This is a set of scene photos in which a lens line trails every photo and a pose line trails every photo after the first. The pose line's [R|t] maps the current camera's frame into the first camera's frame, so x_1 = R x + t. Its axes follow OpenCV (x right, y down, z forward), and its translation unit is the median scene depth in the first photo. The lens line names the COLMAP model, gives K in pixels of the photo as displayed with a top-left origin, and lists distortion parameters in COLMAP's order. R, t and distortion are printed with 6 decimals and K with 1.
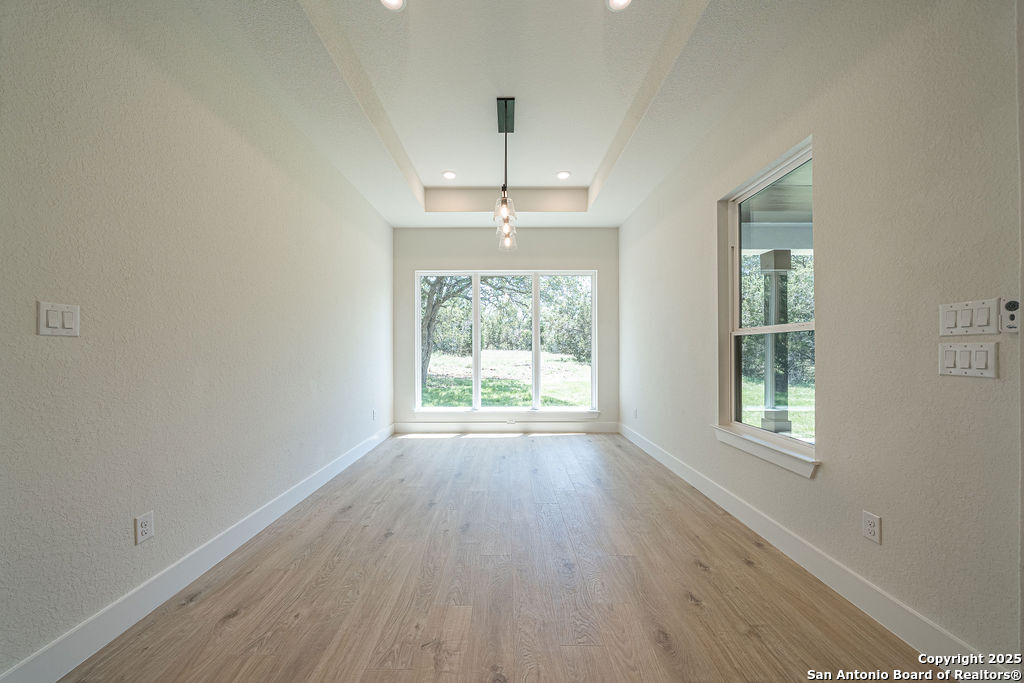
lens RADIAL K [[359.4, 0, 508.7], [0, 359.4, 350.0], [0, 0, 1]] dist [-0.007304, 0.000301]
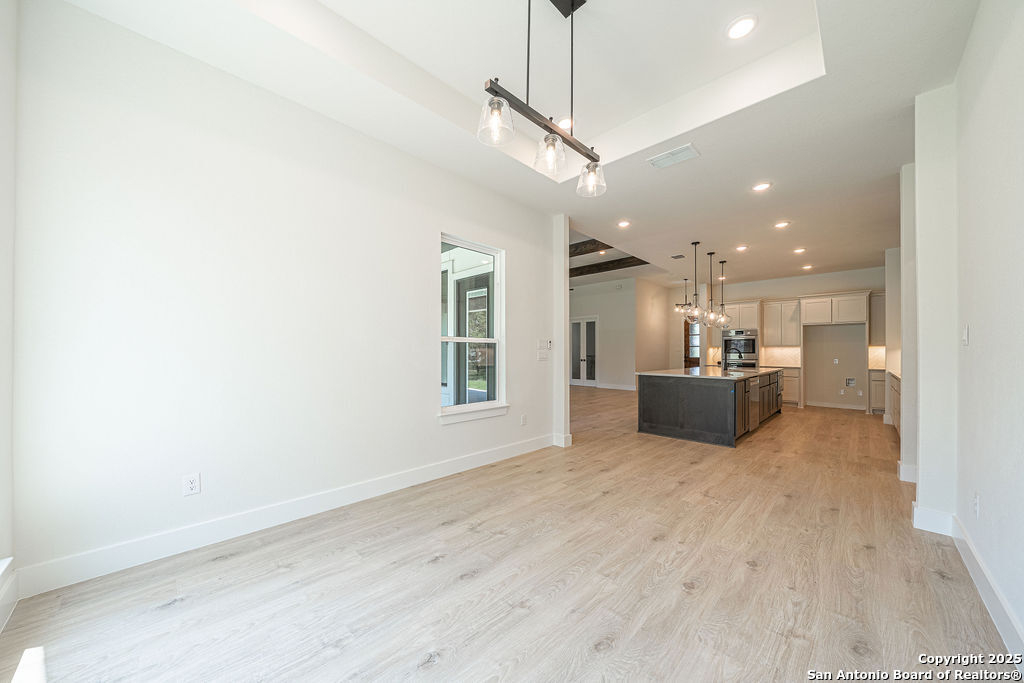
lens RADIAL K [[359.4, 0, 504.9], [0, 359.4, 349.7], [0, 0, 1]] dist [-0.007304, 0.000301]
pose [[-0.703155, 0.004804, 0.711020, -0.506196], [-0.002470, 0.999955, -0.009199, 0.003188], [-0.711032, -0.008225, -0.703111, 1.940219]]
